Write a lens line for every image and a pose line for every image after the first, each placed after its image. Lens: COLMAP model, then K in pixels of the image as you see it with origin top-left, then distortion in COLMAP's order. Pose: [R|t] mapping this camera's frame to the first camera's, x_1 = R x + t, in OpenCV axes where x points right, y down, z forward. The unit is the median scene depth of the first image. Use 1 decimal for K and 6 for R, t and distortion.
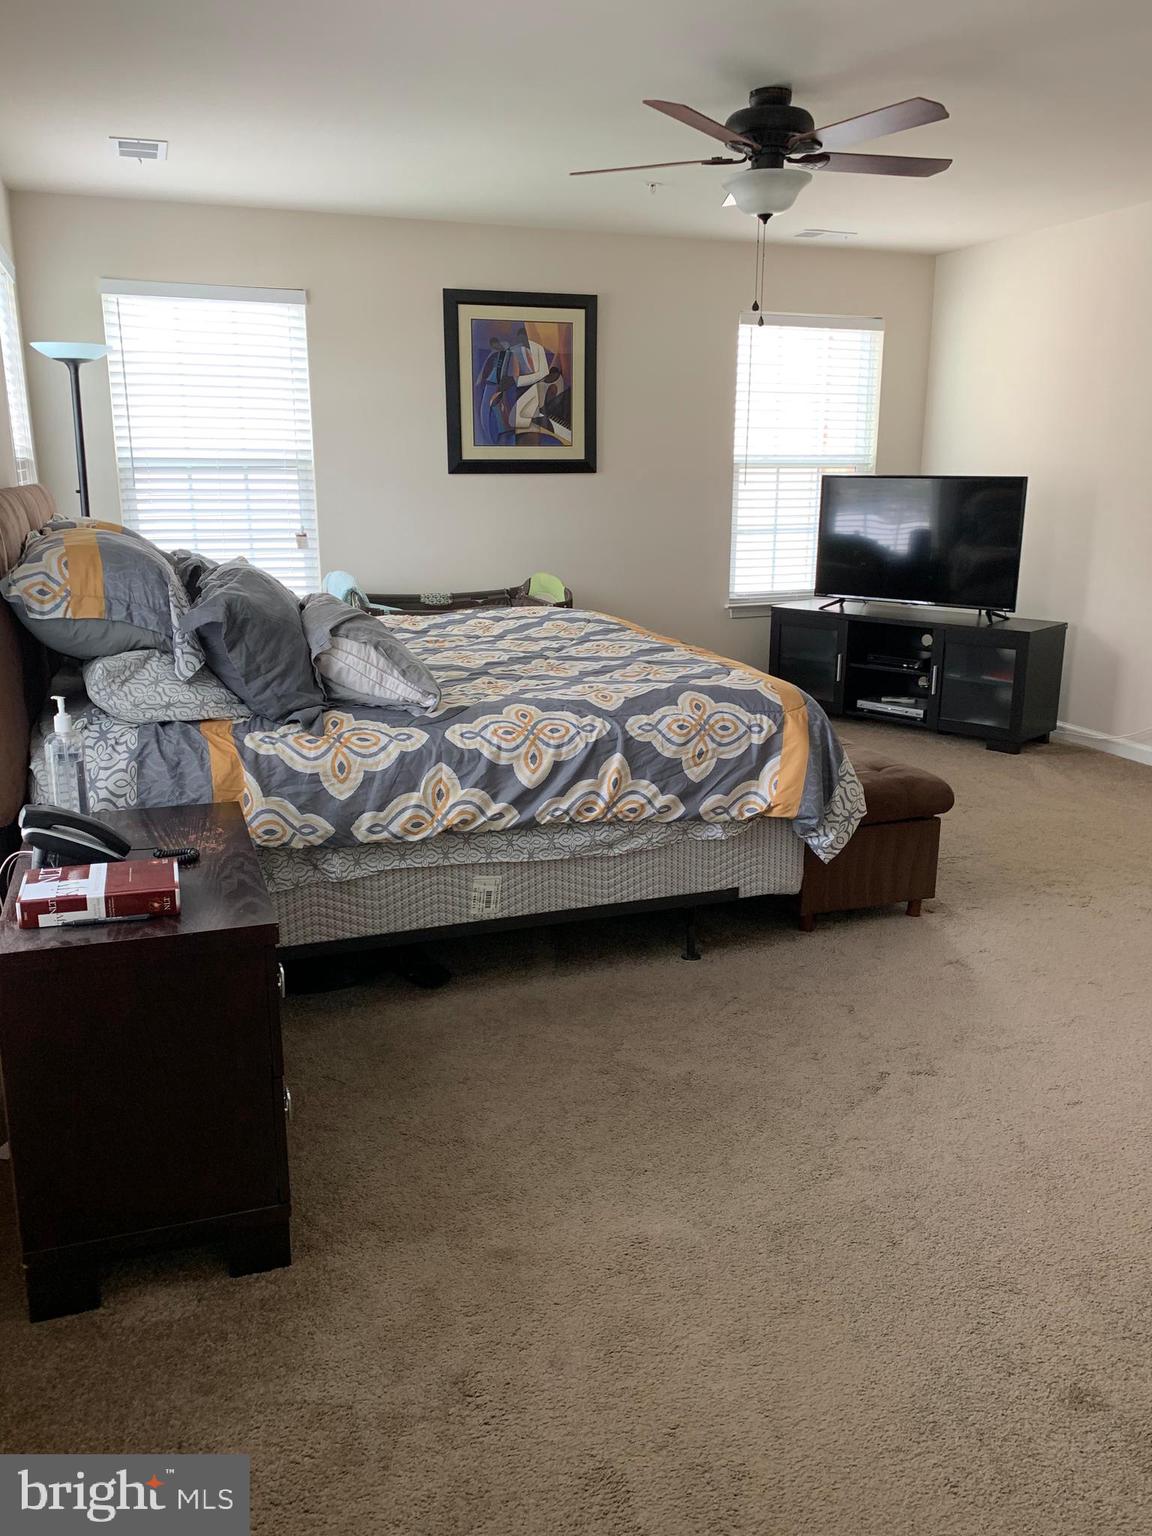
lens RADIAL K [[1213.0, 0, 576.0], [0, 1213.0, 768.0], [0, 0, 1]] dist [-0.002670, -0.005792]
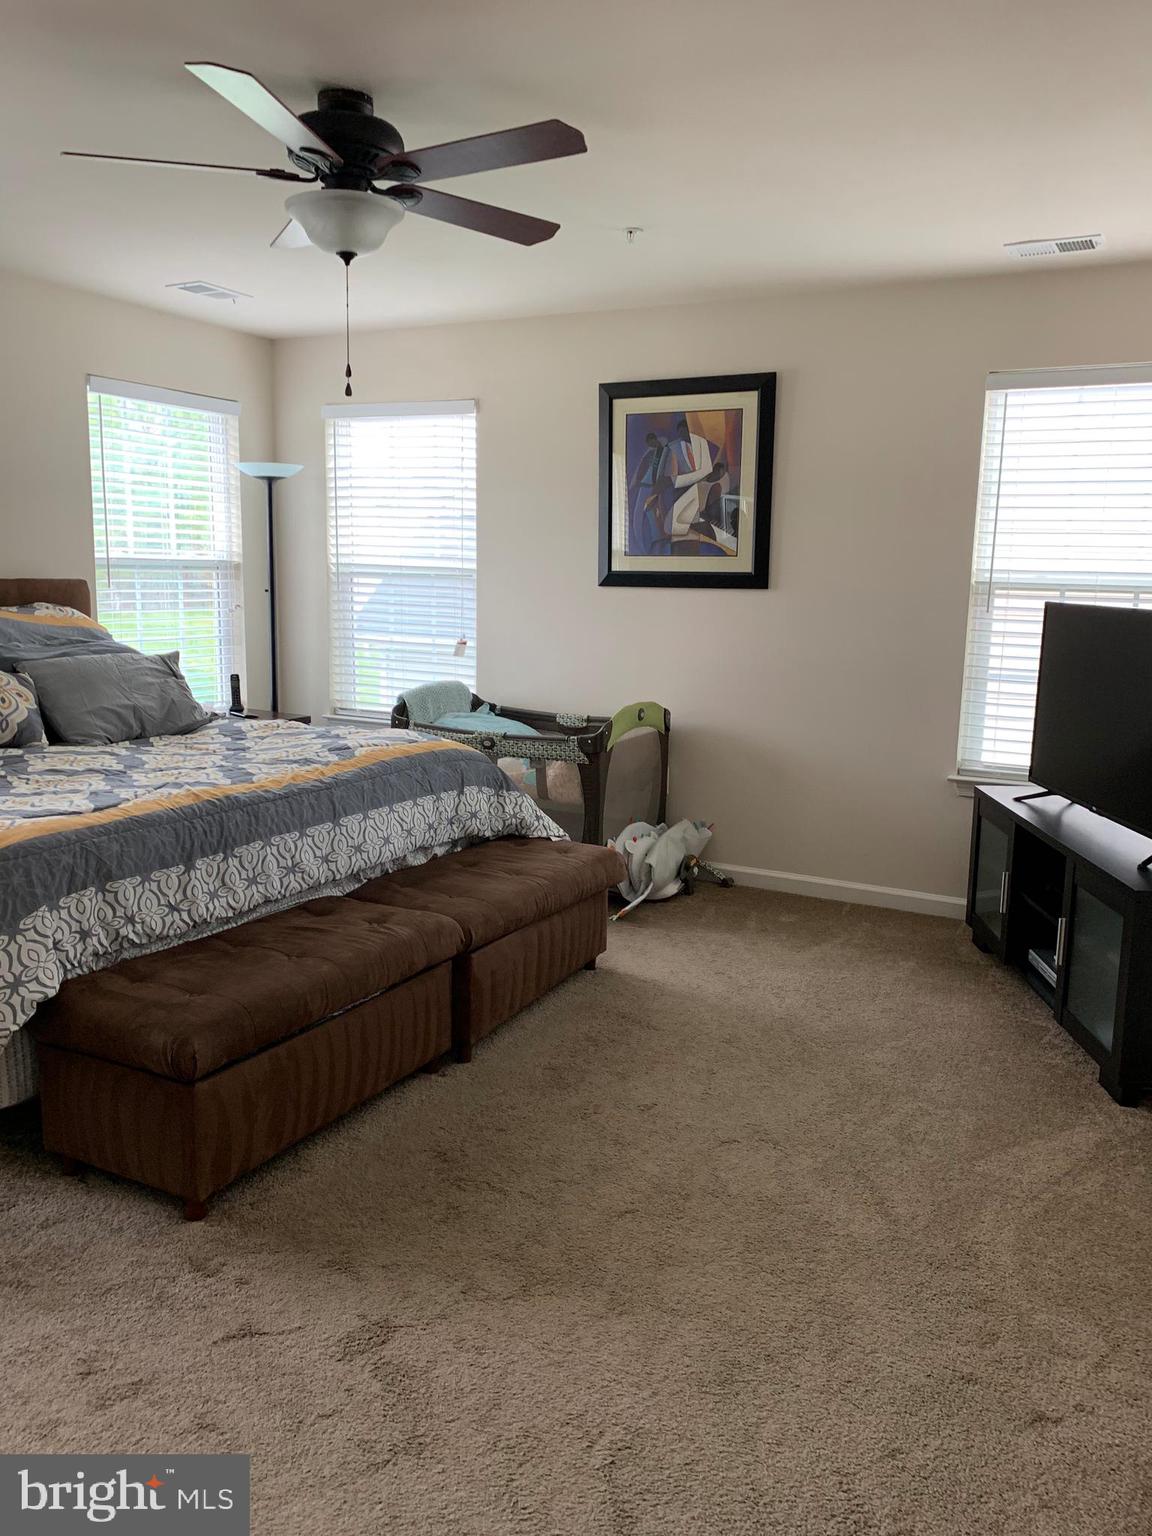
lens RADIAL K [[1180.2, 0, 578.6], [0, 1180.2, 760.2], [0, 0, 1]] dist [0.034033, -0.042584]
pose [[0.695215, 0.132921, -0.706405, 0.517998], [-0.186513, 0.982452, 0.001305, -0.113986], [0.694182, 0.130846, 0.707806, 0.387269]]
